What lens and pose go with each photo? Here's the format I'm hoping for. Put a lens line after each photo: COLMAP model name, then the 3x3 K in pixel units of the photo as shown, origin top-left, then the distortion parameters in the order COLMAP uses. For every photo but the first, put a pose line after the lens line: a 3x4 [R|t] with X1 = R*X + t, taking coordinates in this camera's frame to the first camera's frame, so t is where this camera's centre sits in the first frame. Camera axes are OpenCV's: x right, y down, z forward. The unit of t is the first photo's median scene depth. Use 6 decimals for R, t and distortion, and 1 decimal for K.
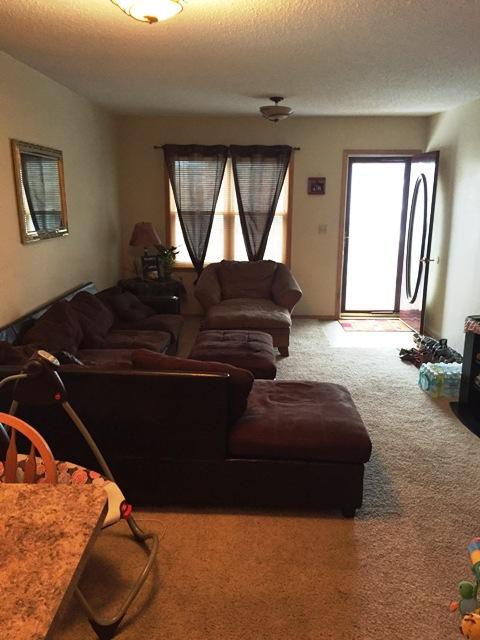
lens RADIAL K [[542.5, 0, 240.0], [0, 542.5, 320.0], [0, 0, 1]] dist [0.078548, -0.003734]
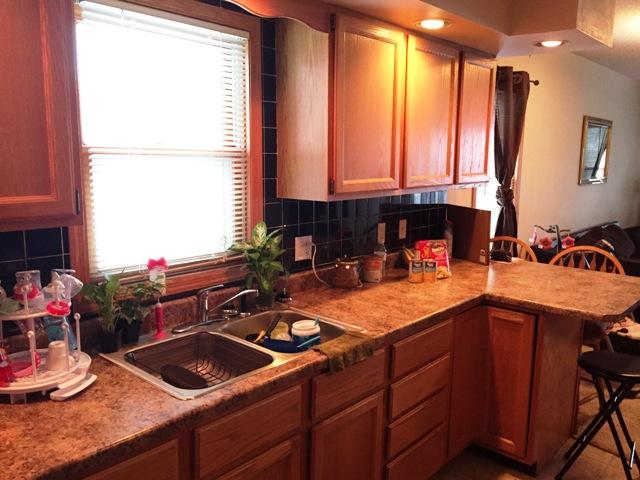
lens RADIAL K [[542.5, 0, 320.0], [0, 542.5, 240.0], [0, 0, 1]] dist [0.078548, -0.003734]
pose [[0.761555, 0.098641, -0.640549, 0.039972], [-0.154618, 0.987464, -0.031763, 0.166030], [0.629386, 0.123230, 0.767260, -0.566049]]
